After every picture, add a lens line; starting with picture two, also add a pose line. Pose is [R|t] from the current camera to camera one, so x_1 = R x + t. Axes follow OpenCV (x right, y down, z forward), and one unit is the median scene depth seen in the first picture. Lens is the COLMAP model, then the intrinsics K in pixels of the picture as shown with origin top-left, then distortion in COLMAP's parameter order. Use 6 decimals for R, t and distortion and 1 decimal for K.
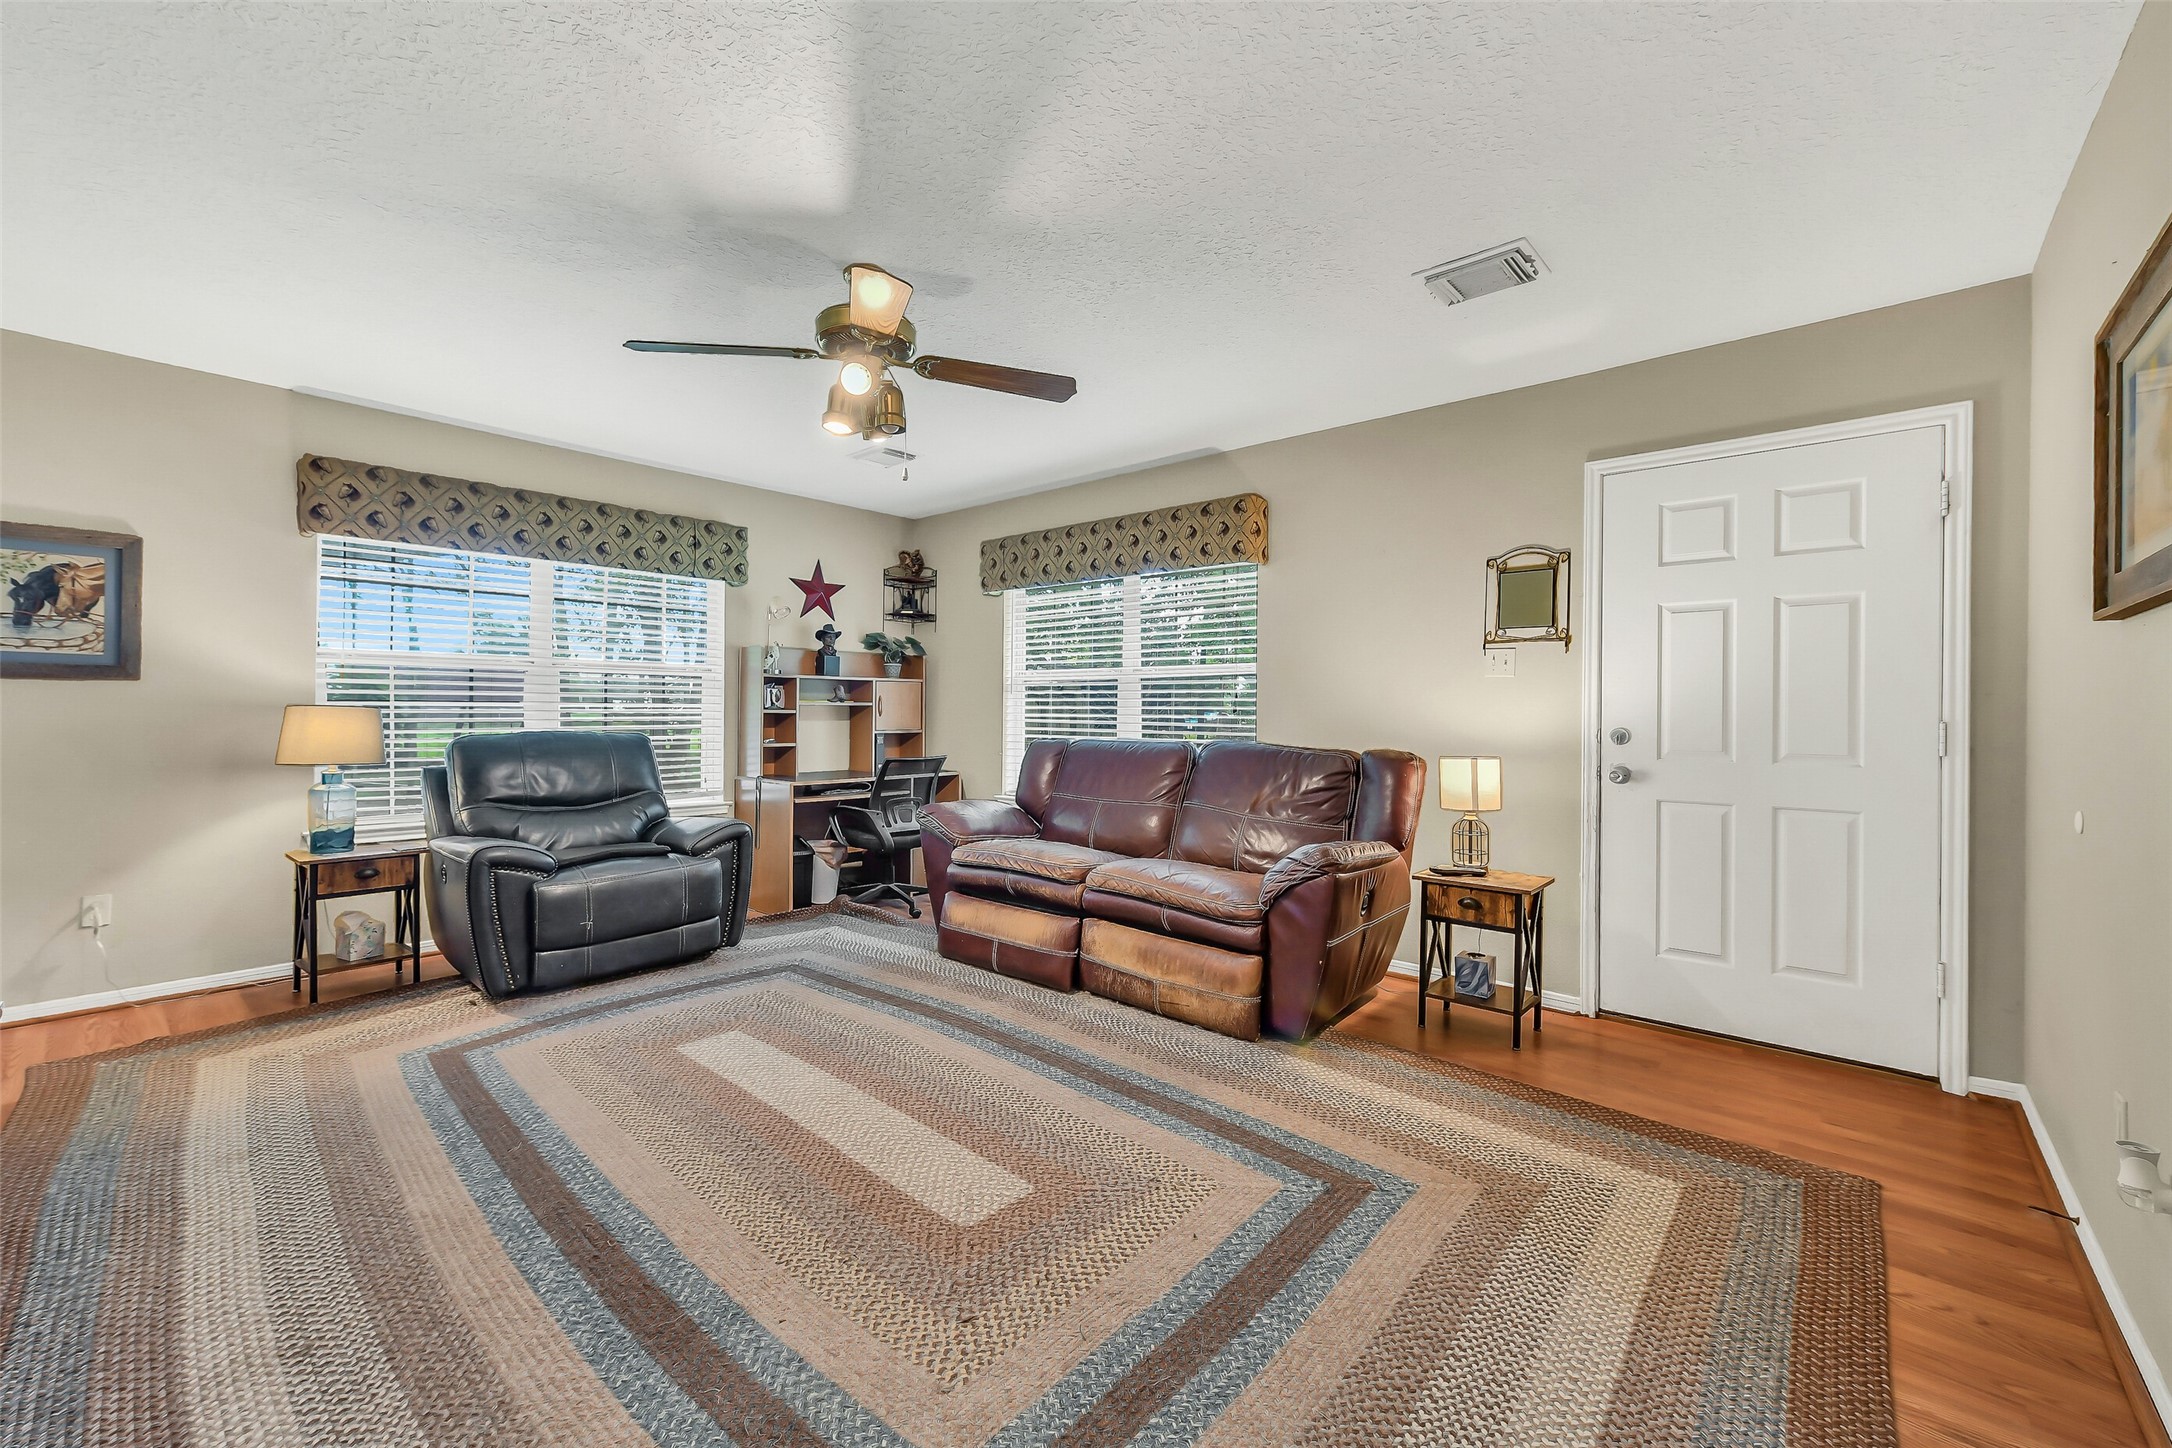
lens RADIAL K [[870.8, 0, 1086.0], [0, 870.8, 724.0], [0, 0, 1]] dist [-0.000715, -0.000248]
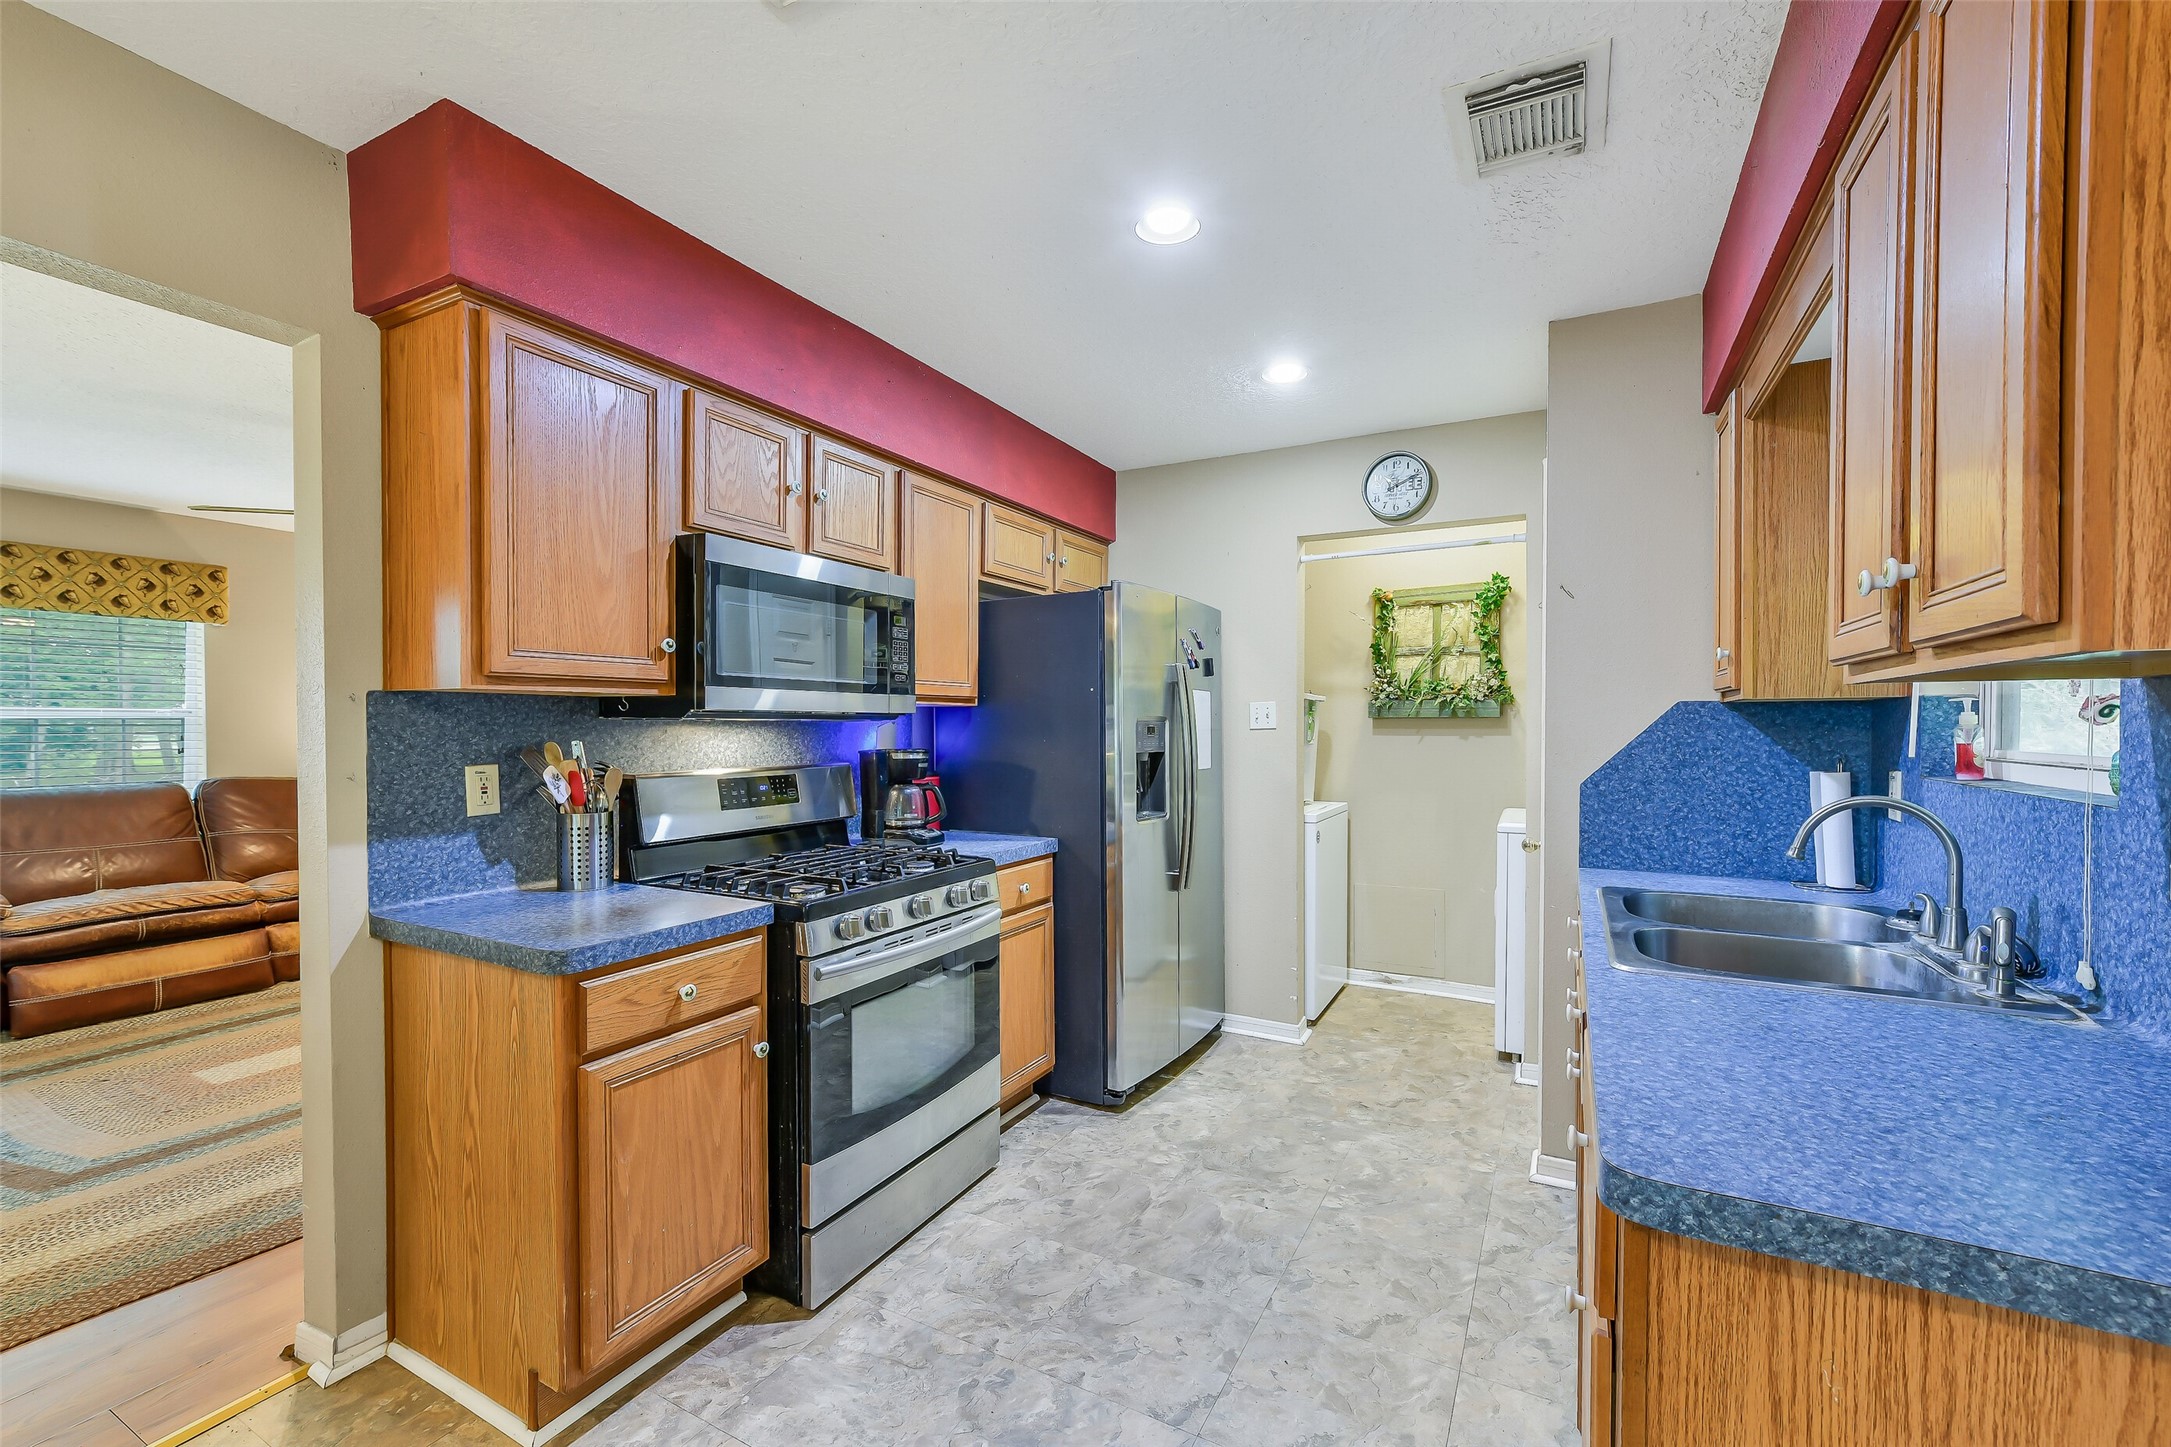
lens RADIAL K [[890.8, 0, 1110.6], [0, 890.8, 733.0], [0, 0, 1]] dist [-0.003448, 0.000311]
pose [[-0.248520, -0.017536, 0.968468, -1.579069], [0.011624, 0.999710, 0.021084, -0.063037], [-0.968557, 0.016498, -0.248245, 0.174752]]
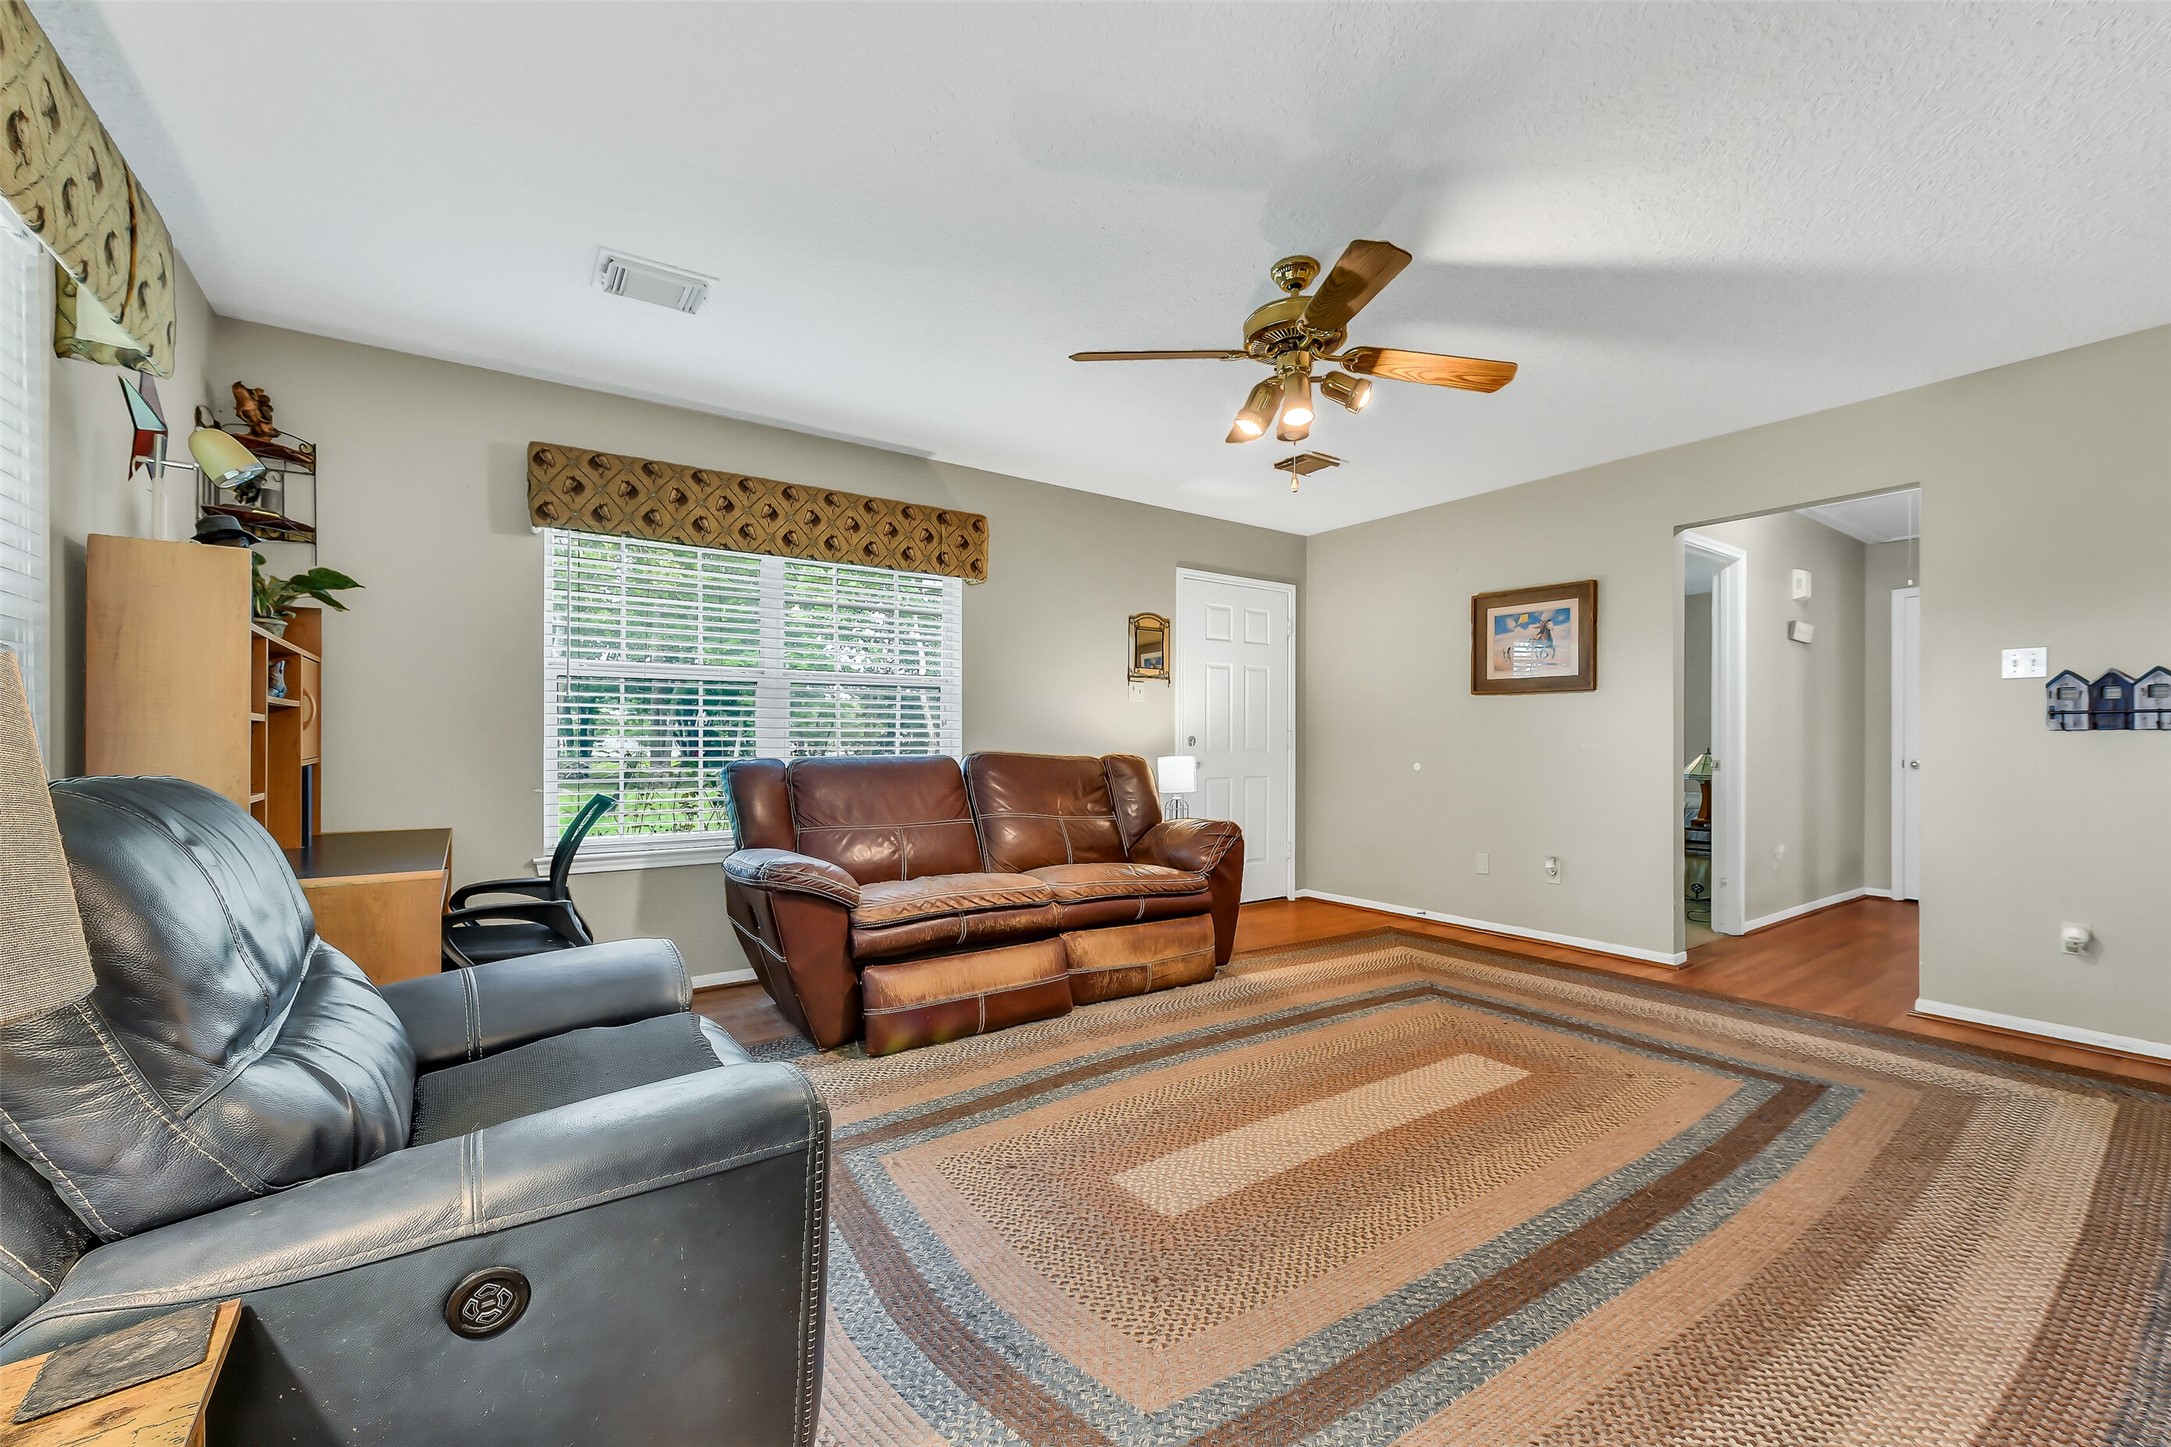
lens RADIAL K [[877.8, 0, 1075.3], [0, 877.8, 738.3], [0, 0, 1]] dist [-0.000596, 0.000287]
pose [[0.241785, -0.007694, 0.970299, -1.003416], [0.014302, 0.999888, 0.004365, -0.000443], [-0.970224, 0.012822, 0.241868, 0.791946]]
